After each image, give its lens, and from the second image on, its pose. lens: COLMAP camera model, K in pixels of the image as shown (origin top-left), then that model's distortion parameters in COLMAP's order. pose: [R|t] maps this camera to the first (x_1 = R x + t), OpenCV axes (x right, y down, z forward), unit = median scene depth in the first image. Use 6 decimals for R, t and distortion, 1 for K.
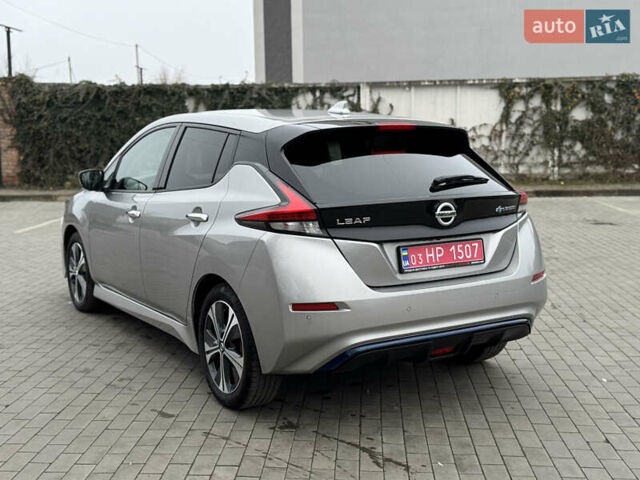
lens RADIAL K [[796.9, 0, 320.0], [0, 796.9, 240.0], [0, 0, 1]] dist [0.200380, -0.400479]
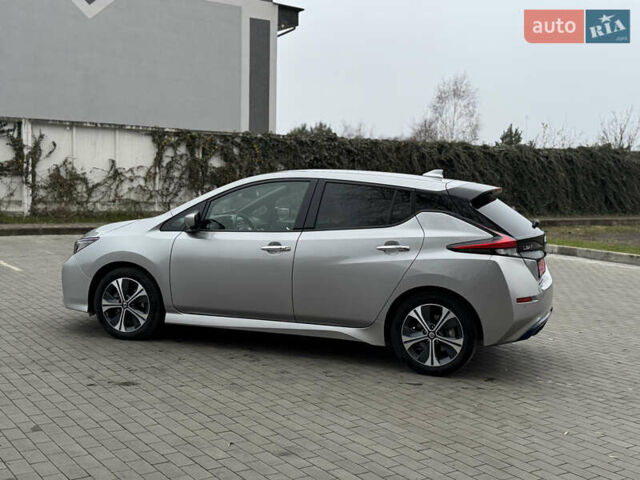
lens RADIAL K [[796.9, 0, 320.0], [0, 796.9, 240.0], [0, 0, 1]] dist [0.200380, -0.400479]
pose [[0.786272, -0.015876, 0.617676, -1.094712], [0.042153, 0.998719, -0.027988, -0.008530], [-0.616441, 0.048043, 0.785934, -0.039717]]
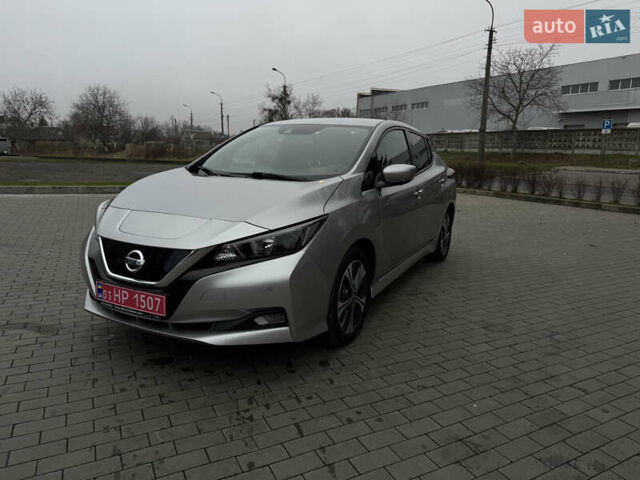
lens RADIAL K [[446.2, 0, 318.0], [0, 446.2, 237.3], [0, 0, 1]] dist [0.071007, -0.098180]
pose [[-0.511033, -0.165721, 0.843434, -0.931549], [0.091906, 0.965079, 0.245307, -0.188292], [-0.854633, 0.202877, -0.477957, 1.762649]]
